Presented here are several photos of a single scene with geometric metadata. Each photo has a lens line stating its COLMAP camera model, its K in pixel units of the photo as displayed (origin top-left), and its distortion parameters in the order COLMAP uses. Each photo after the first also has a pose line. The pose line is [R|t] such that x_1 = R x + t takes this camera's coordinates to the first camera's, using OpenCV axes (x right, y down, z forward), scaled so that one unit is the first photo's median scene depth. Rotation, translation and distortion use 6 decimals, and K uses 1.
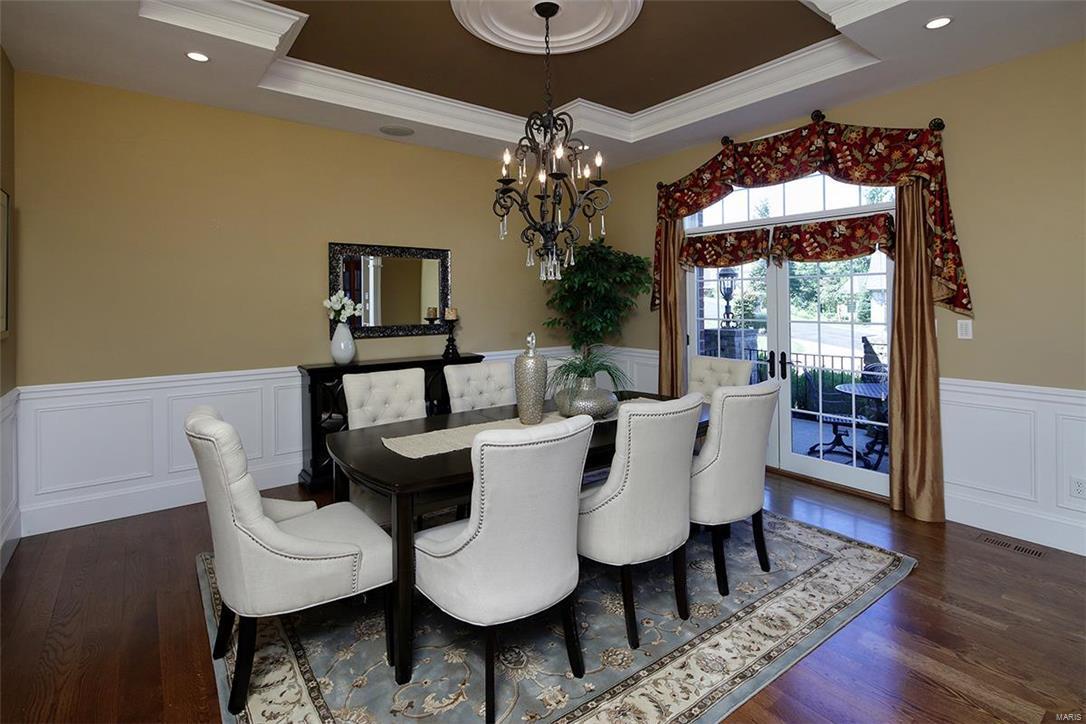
lens RADIAL K [[525.6, 0, 556.1], [0, 525.6, 314.6], [0, 0, 1]] dist [0.005087, -0.003814]
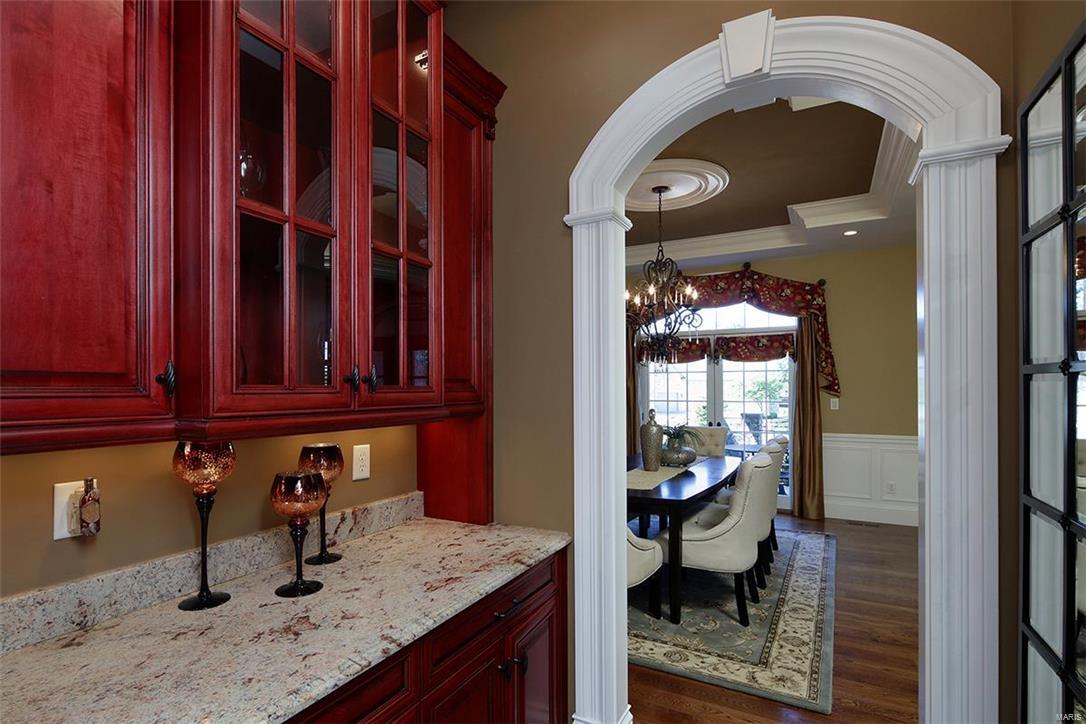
lens RADIAL K [[525.6, 0, 529.6], [0, 525.6, 404.4], [0, 0, 1]] dist [0.005087, -0.003814]
pose [[0.922550, -0.015758, 0.385556, -0.761505], [0.010525, 0.999822, 0.015681, -0.007889], [-0.385735, -0.010409, 0.922551, -0.186830]]
